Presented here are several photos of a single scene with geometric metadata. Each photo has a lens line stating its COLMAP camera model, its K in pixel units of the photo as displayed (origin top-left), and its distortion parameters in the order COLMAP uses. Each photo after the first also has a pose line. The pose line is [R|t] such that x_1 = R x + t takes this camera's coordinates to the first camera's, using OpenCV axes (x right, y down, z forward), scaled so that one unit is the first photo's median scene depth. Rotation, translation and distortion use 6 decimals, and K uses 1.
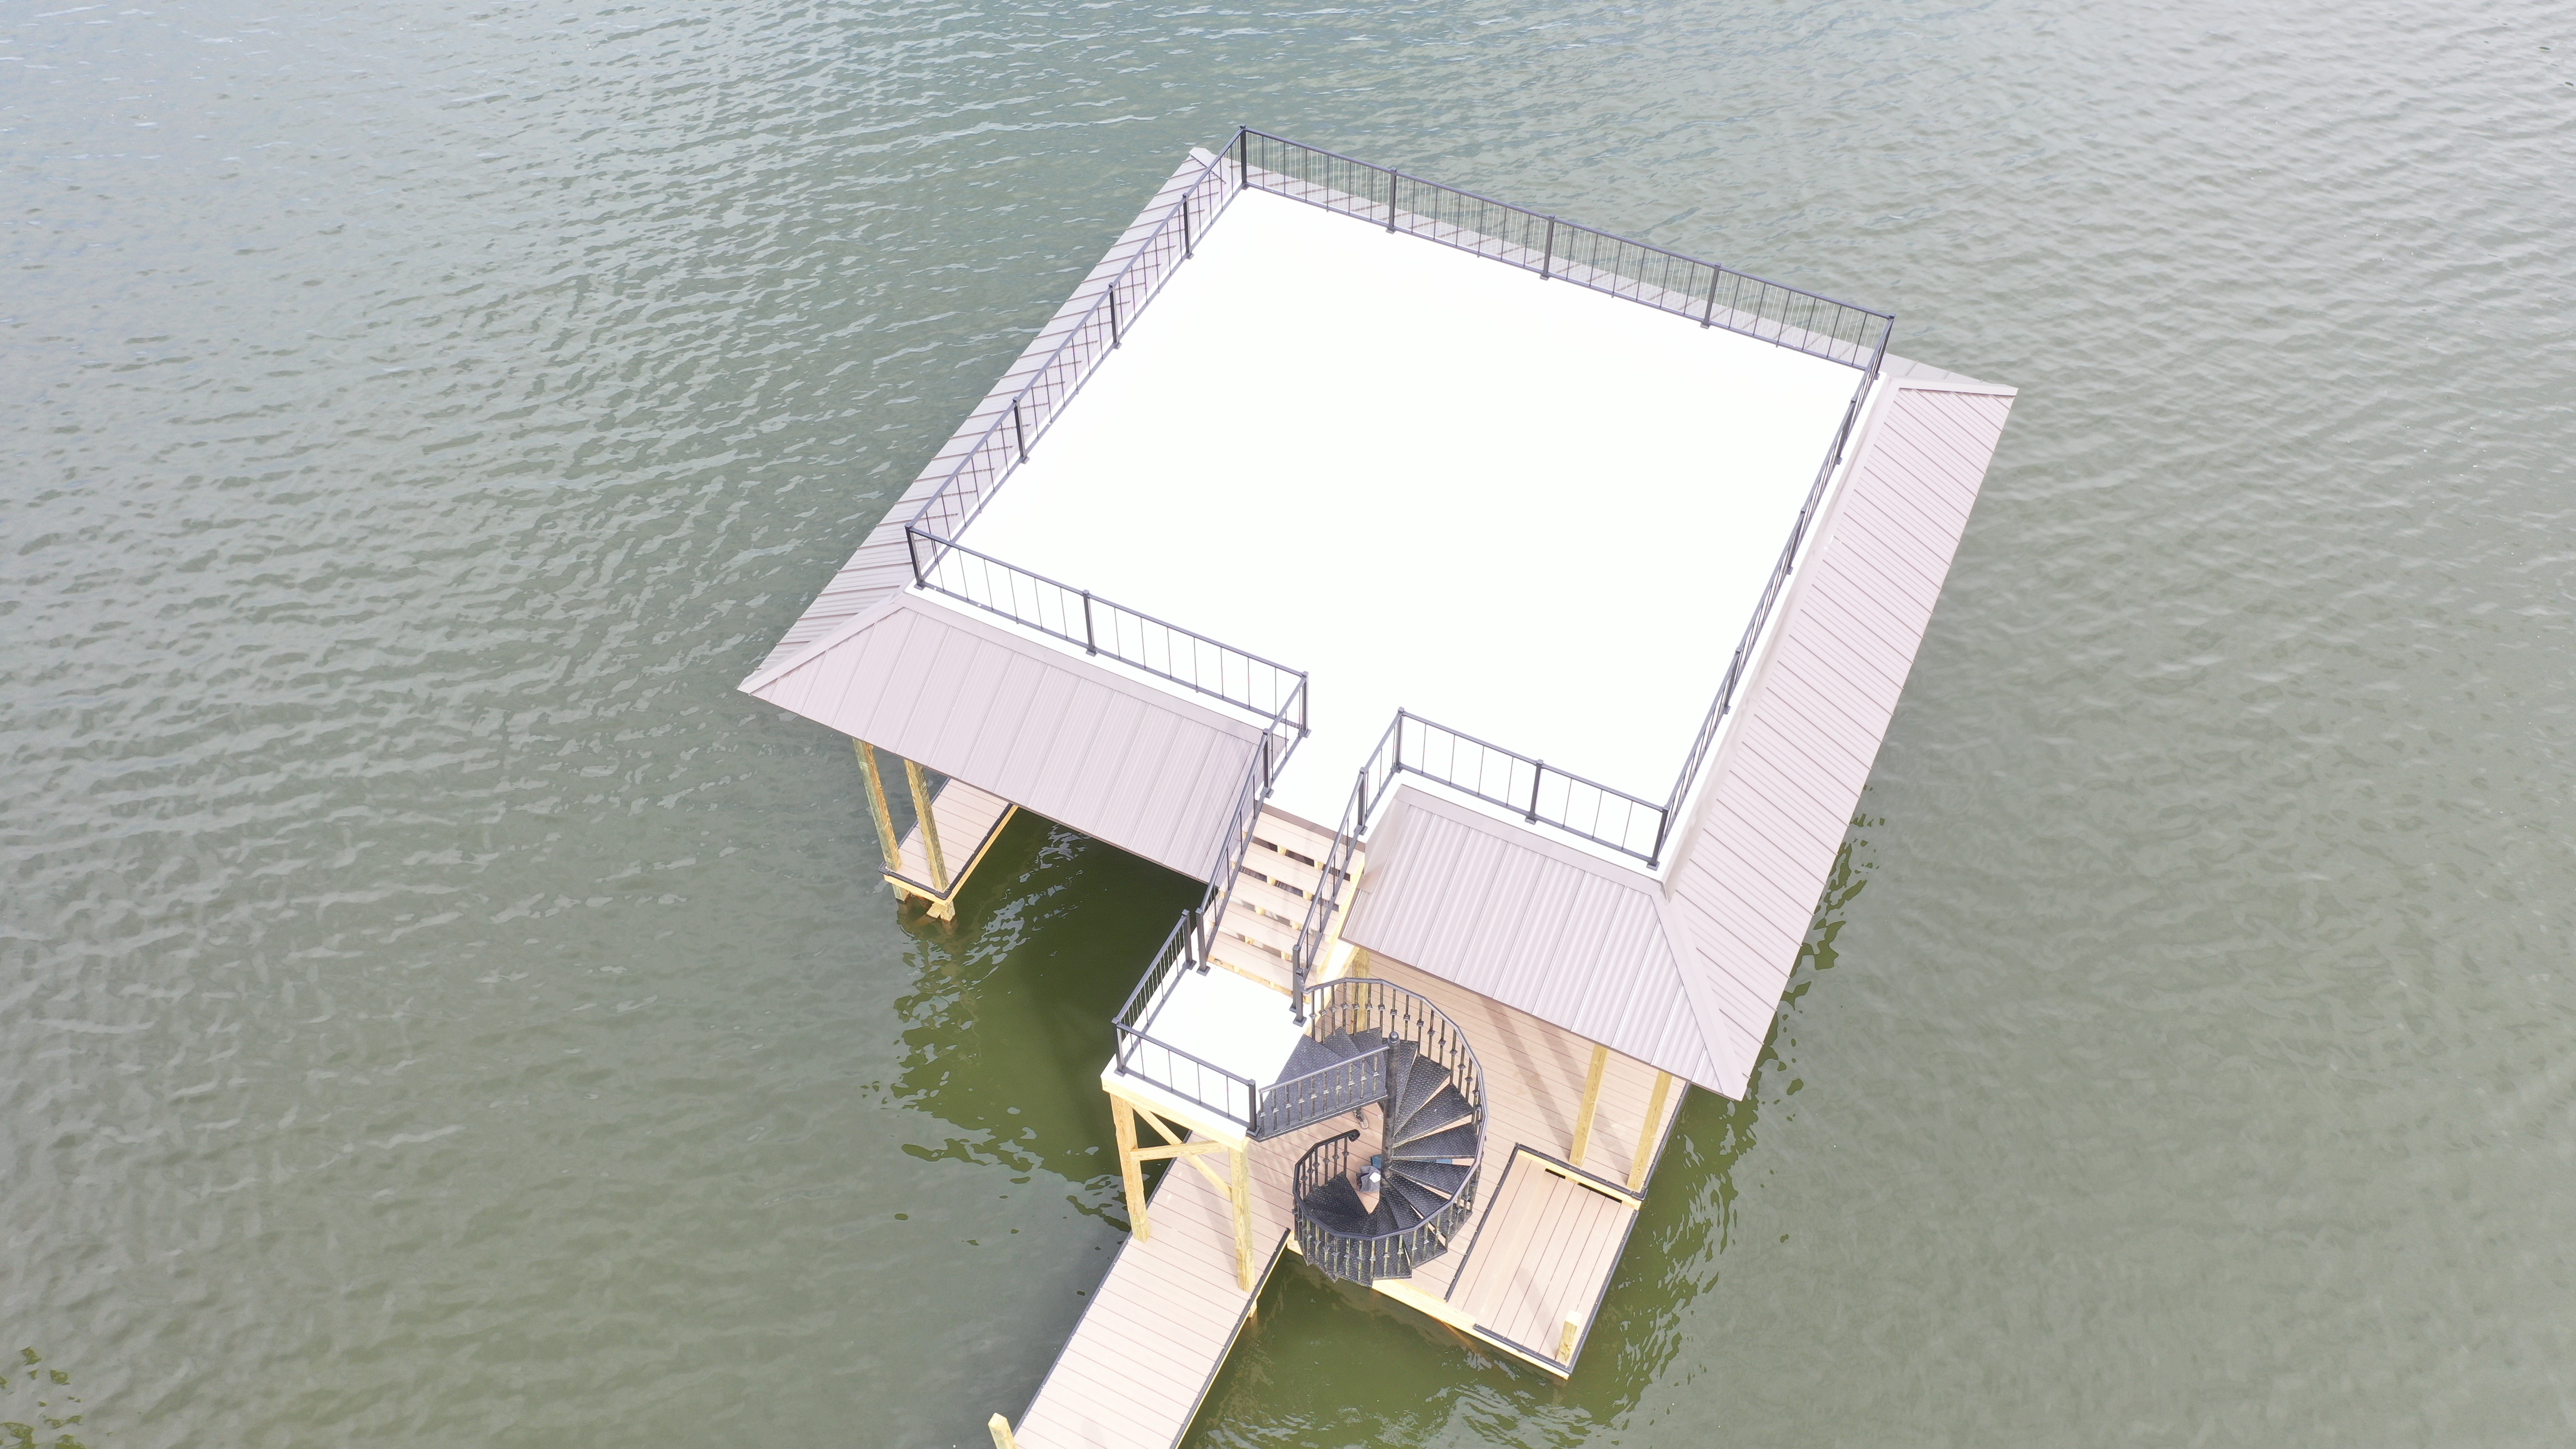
lens RADIAL K [[2035.5, 0, 1288.0], [0, 2035.5, 724.5], [0, 0, 1]] dist [0.001420, 0.007387]
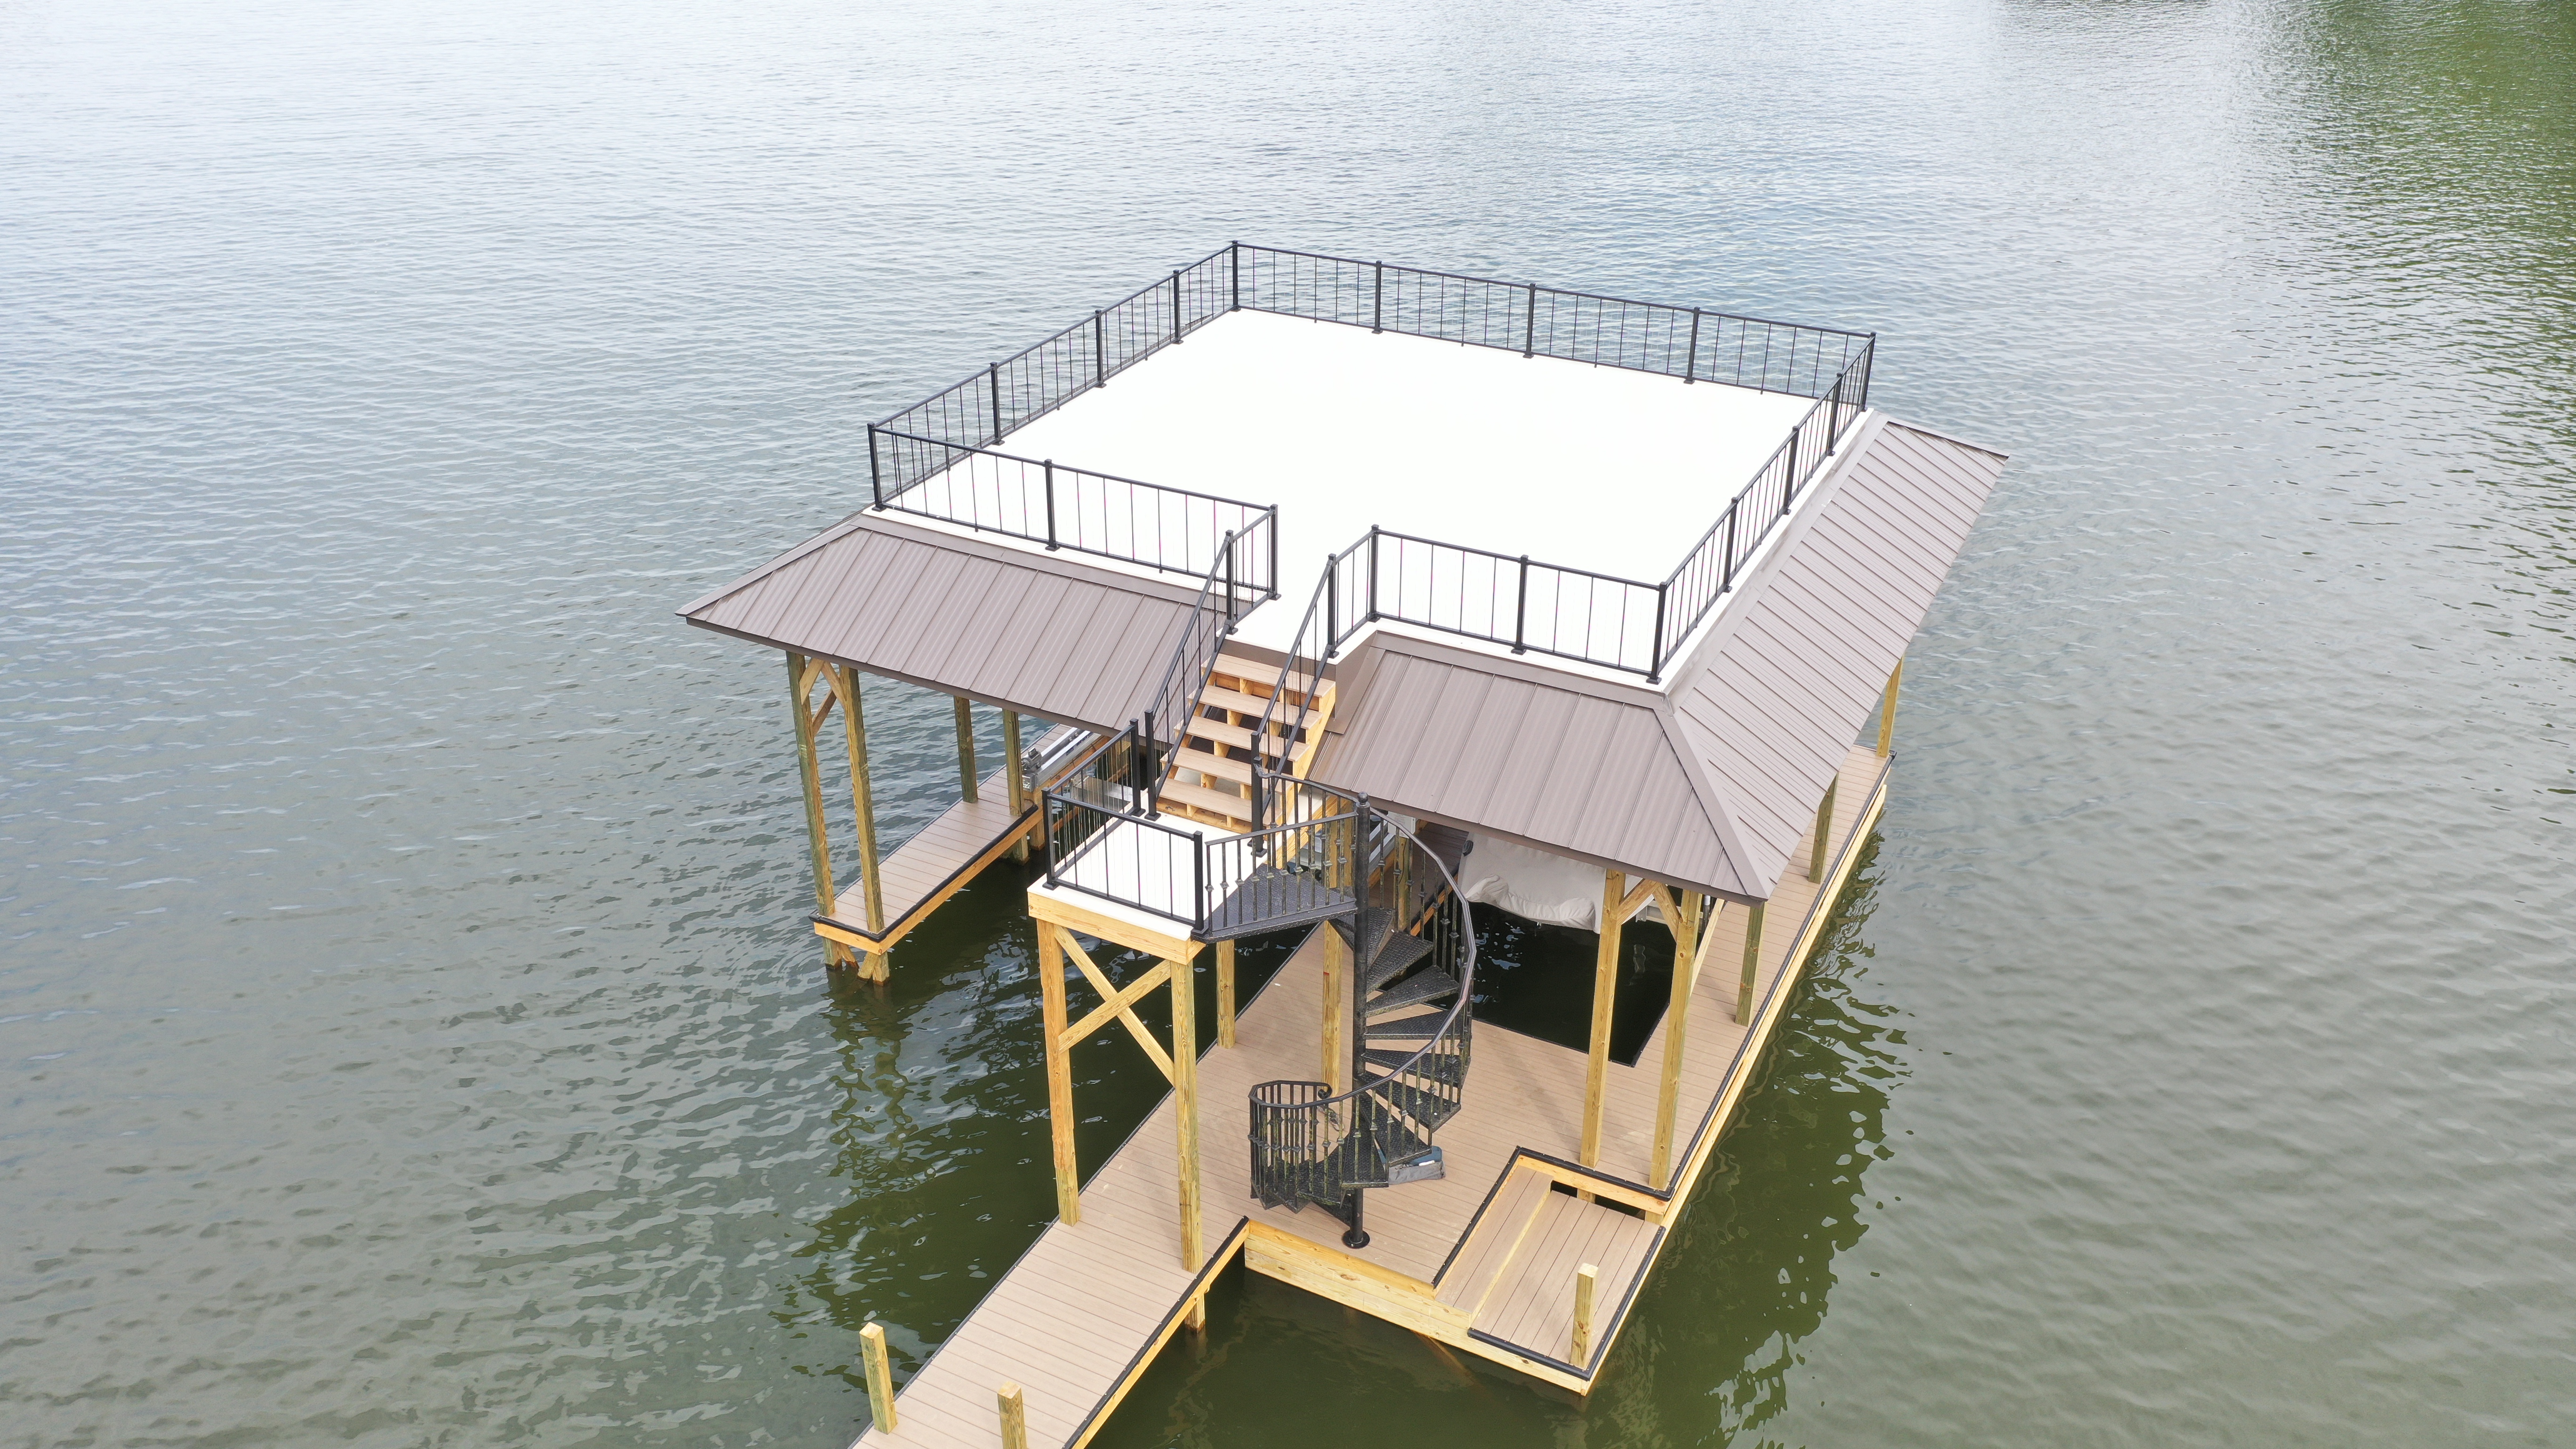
lens RADIAL K [[2035.5, 0, 1288.0], [0, 2035.5, 724.5], [0, 0, 1]] dist [0.001420, 0.007387]
pose [[0.999782, 0.014863, -0.014688, 0.028560], [-0.019368, 0.922980, -0.384361, 0.404702], [0.007843, 0.384561, 0.923066, 0.161061]]
